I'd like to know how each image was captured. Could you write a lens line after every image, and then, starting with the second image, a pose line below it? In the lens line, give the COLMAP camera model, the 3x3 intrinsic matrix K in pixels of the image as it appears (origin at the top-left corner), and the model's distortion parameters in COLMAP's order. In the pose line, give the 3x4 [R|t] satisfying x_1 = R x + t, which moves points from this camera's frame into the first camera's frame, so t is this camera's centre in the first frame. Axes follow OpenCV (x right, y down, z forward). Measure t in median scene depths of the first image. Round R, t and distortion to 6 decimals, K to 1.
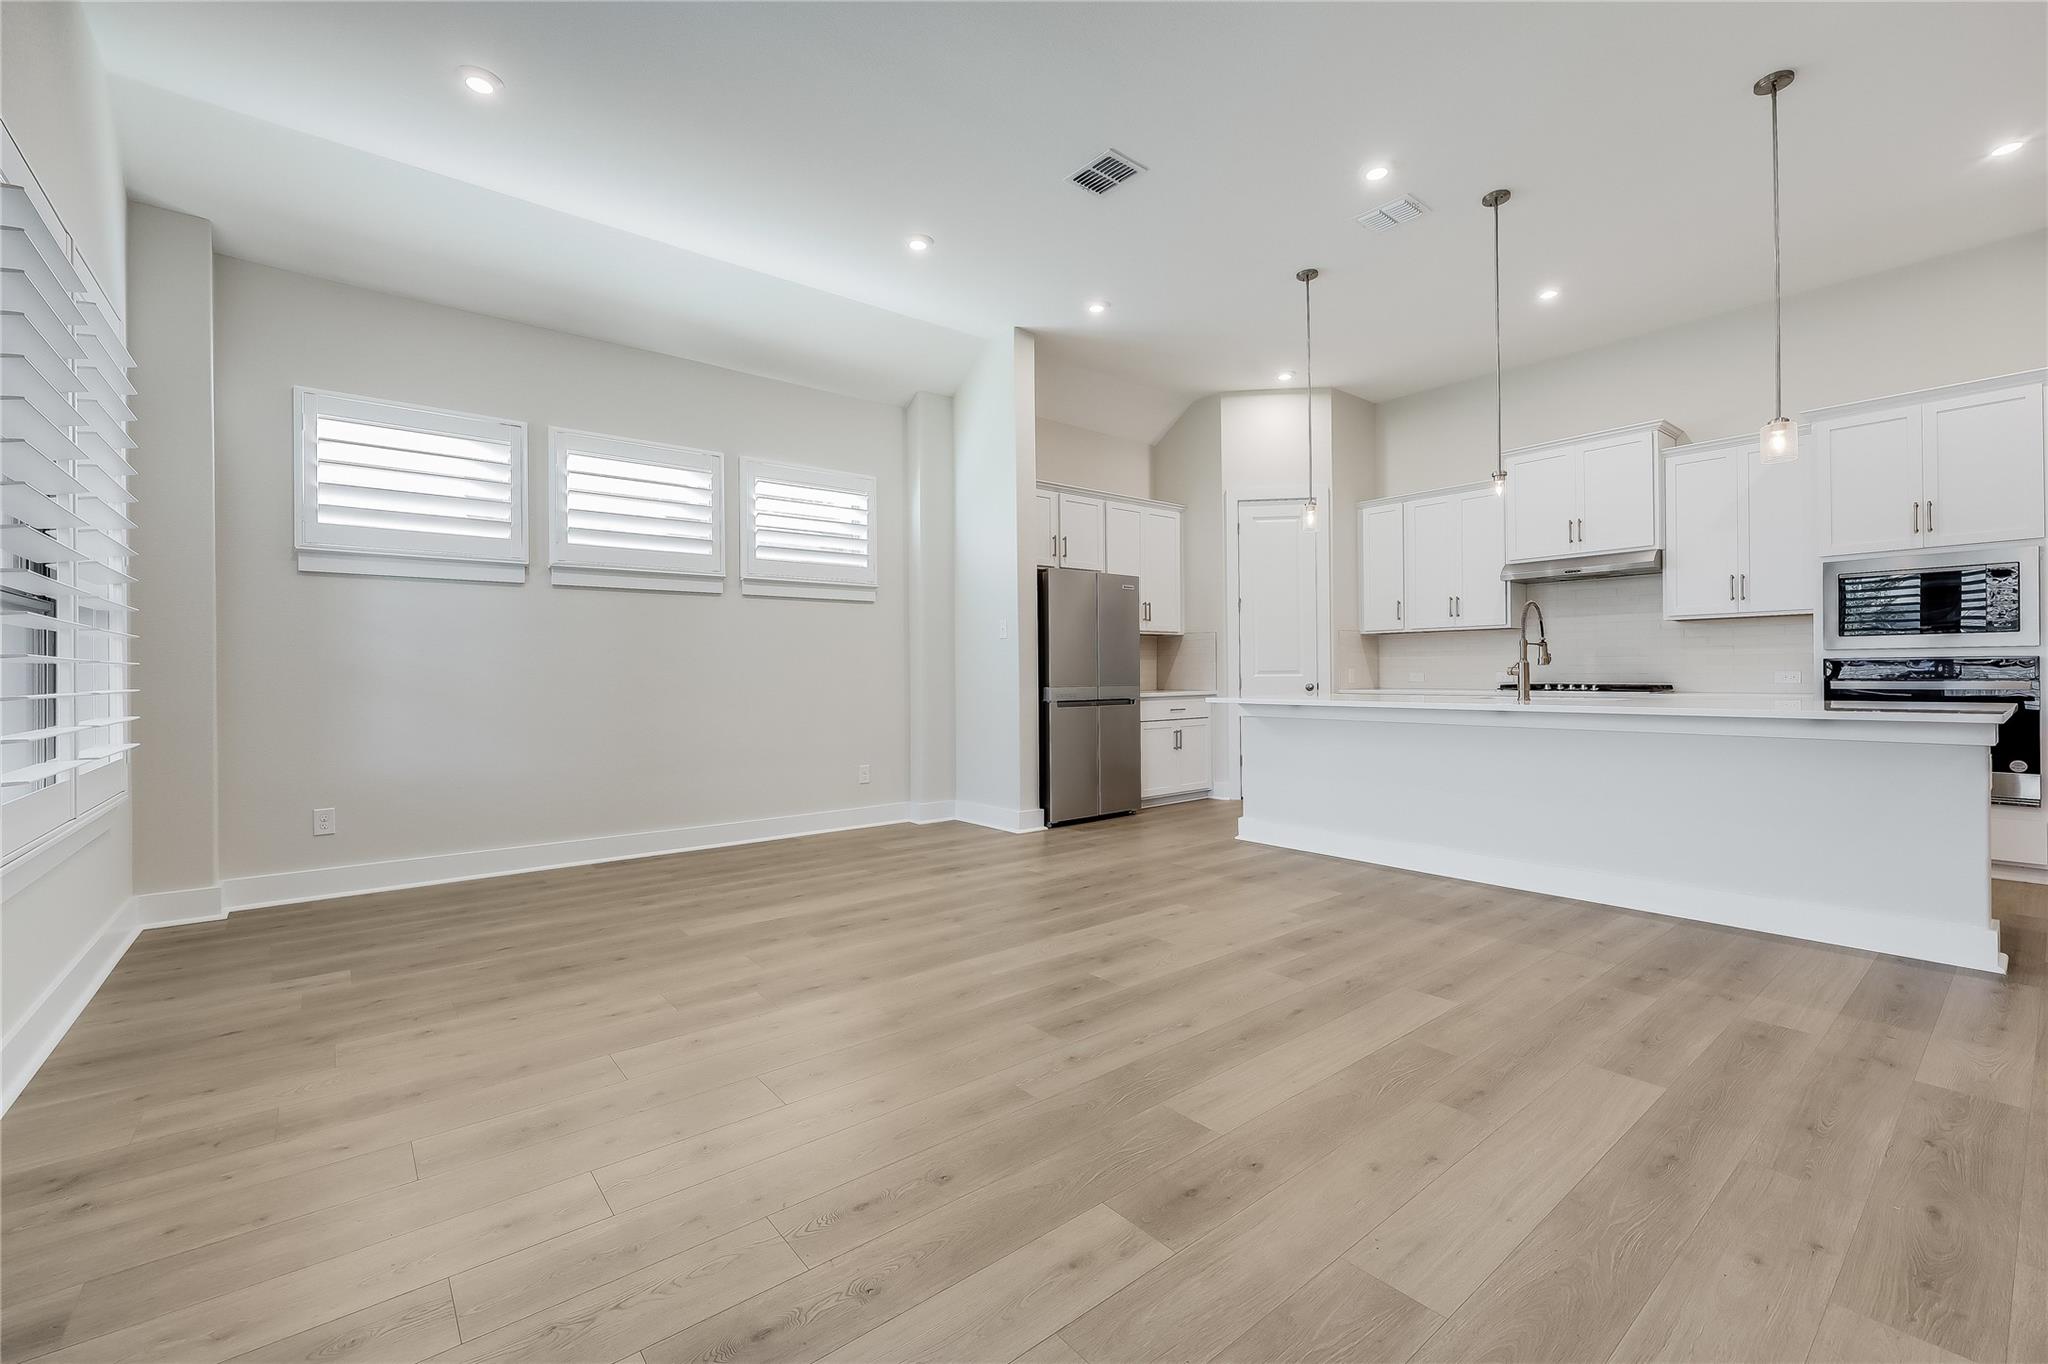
lens RADIAL K [[841.8, 0, 1001.5], [0, 841.8, 685.1], [0, 0, 1]] dist [-0.013856, -0.000053]
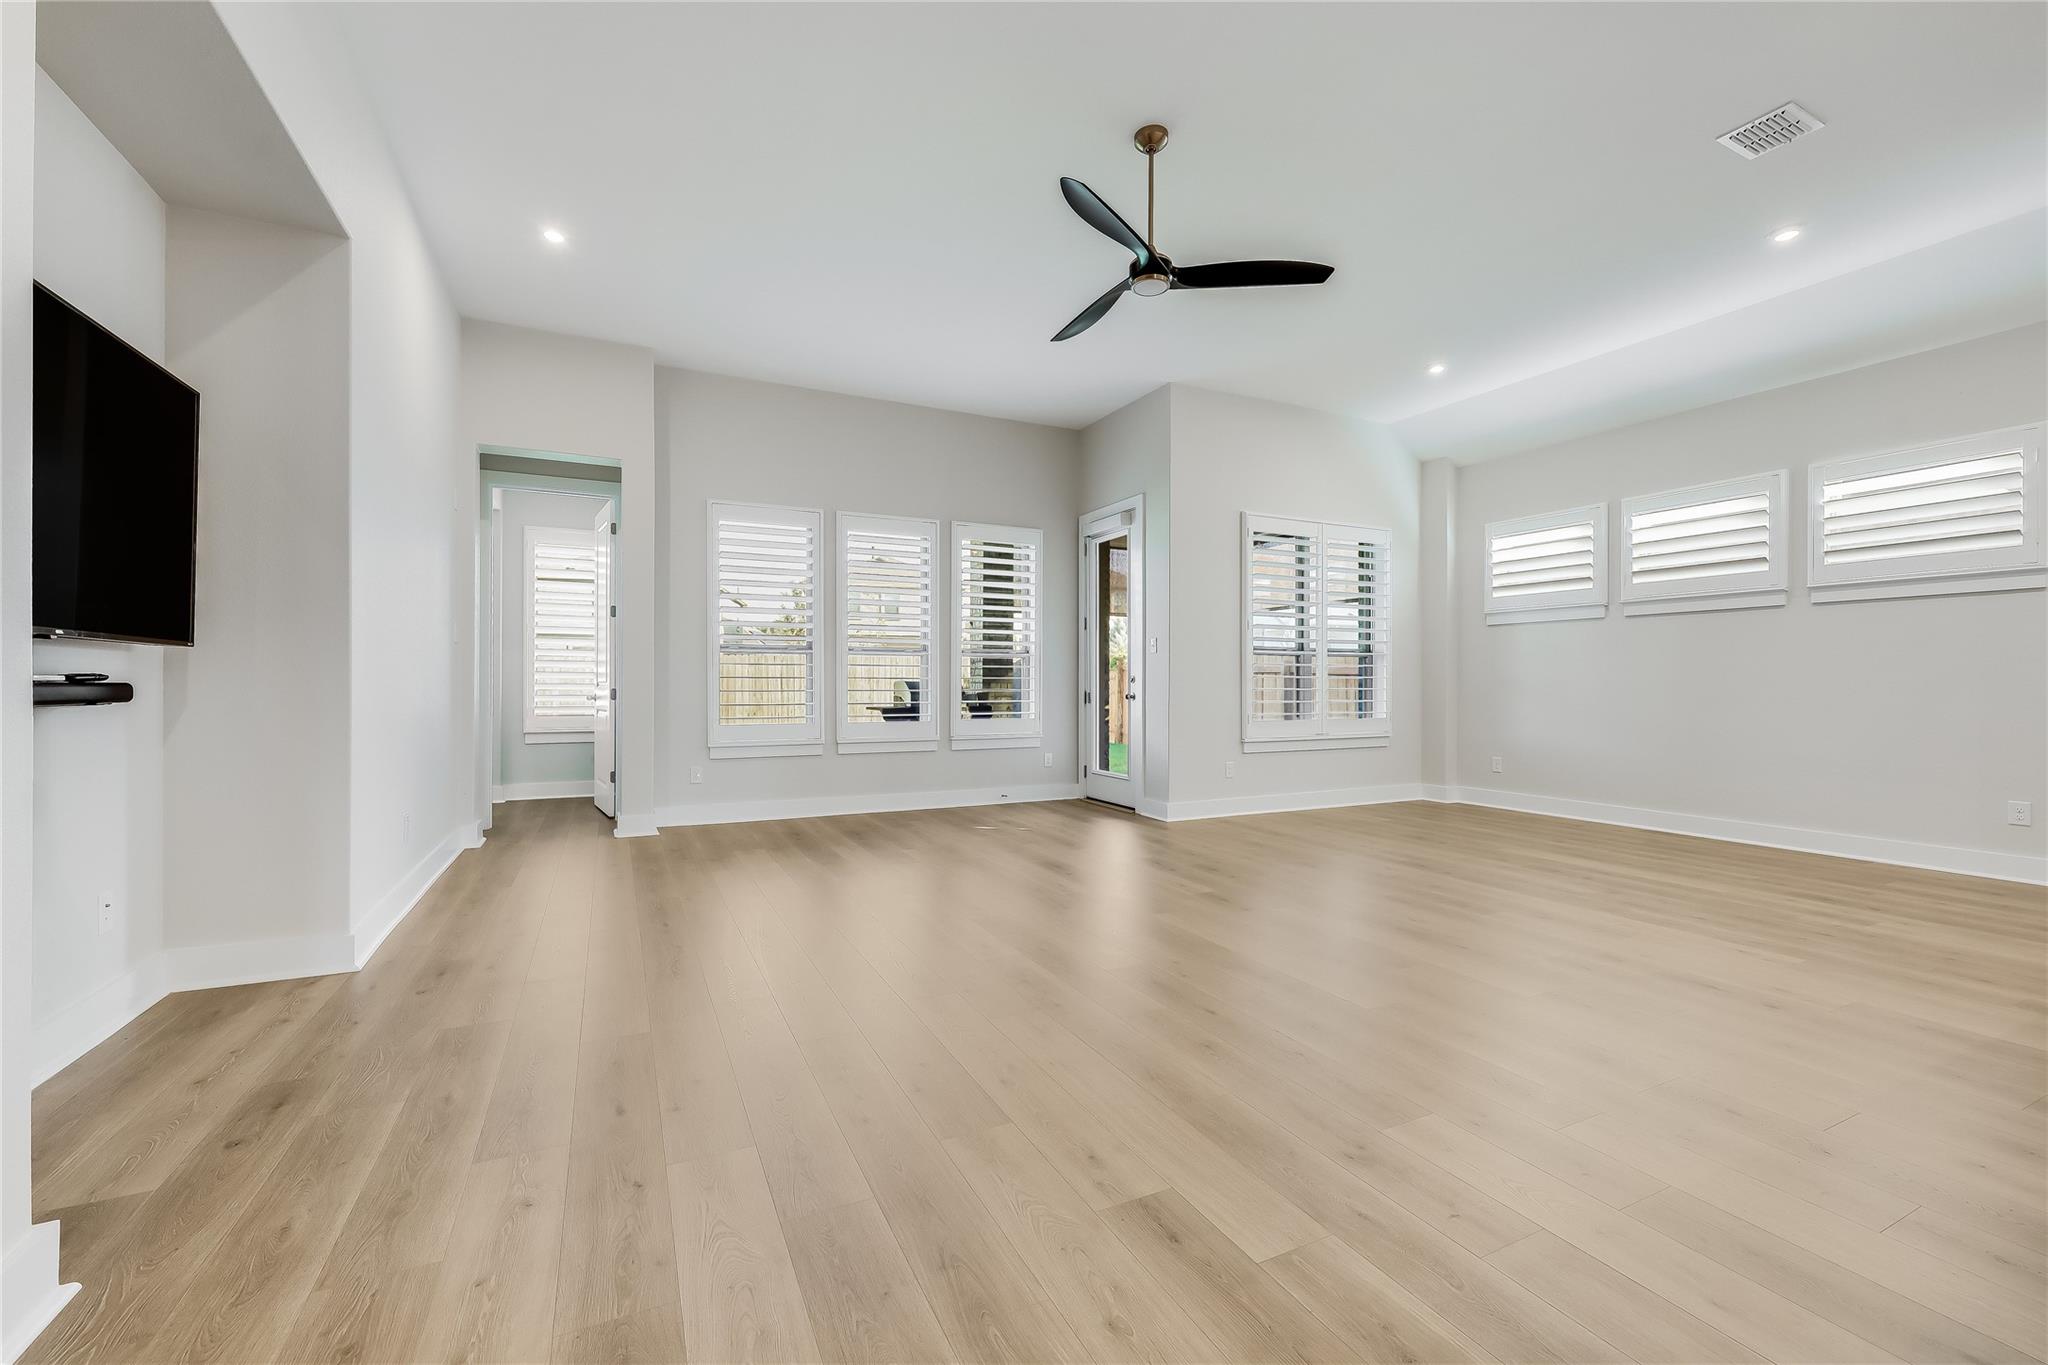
lens RADIAL K [[823.8, 0, 1019.4], [0, 823.8, 685.4], [0, 0, 1]] dist [0.007006, -0.001354]
pose [[-0.207058, 0.008148, -0.978295, 0.831471], [-0.012274, 0.999865, 0.010926, -0.008746], [0.978252, 0.014270, -0.206930, 0.277544]]
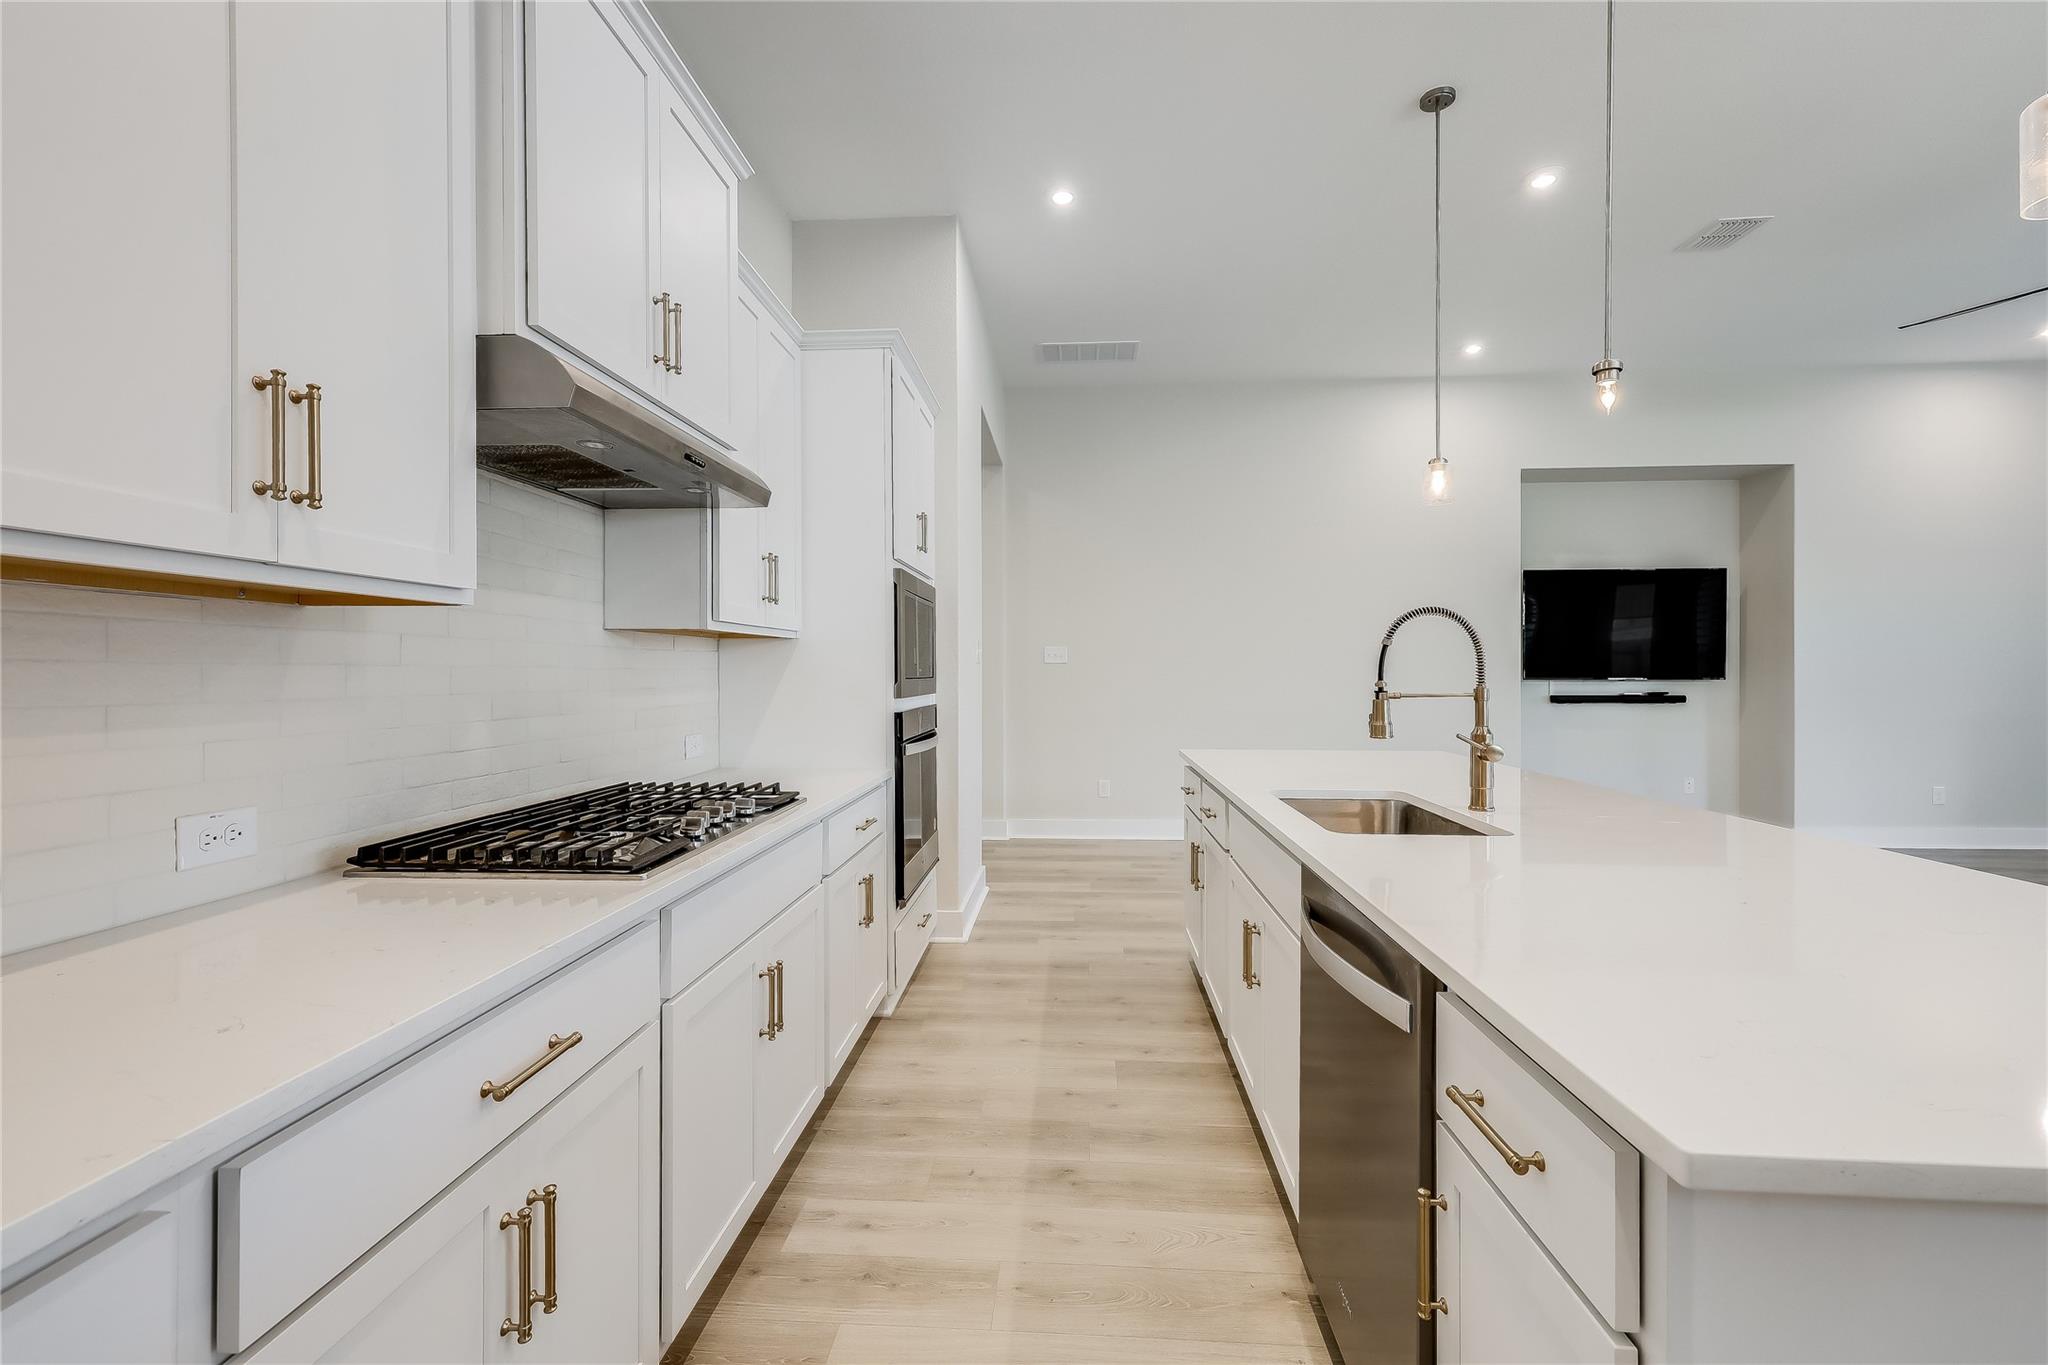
lens RADIAL K [[841.8, 0, 1012.2], [0, 841.8, 678.5], [0, 0, 1]] dist [-0.013856, -0.000053]
pose [[-0.731584, 0.003779, 0.681741, 0.389828], [0.016895, 0.999778, 0.012588, -0.055314], [-0.681542, 0.020727, -0.731486, 1.213171]]
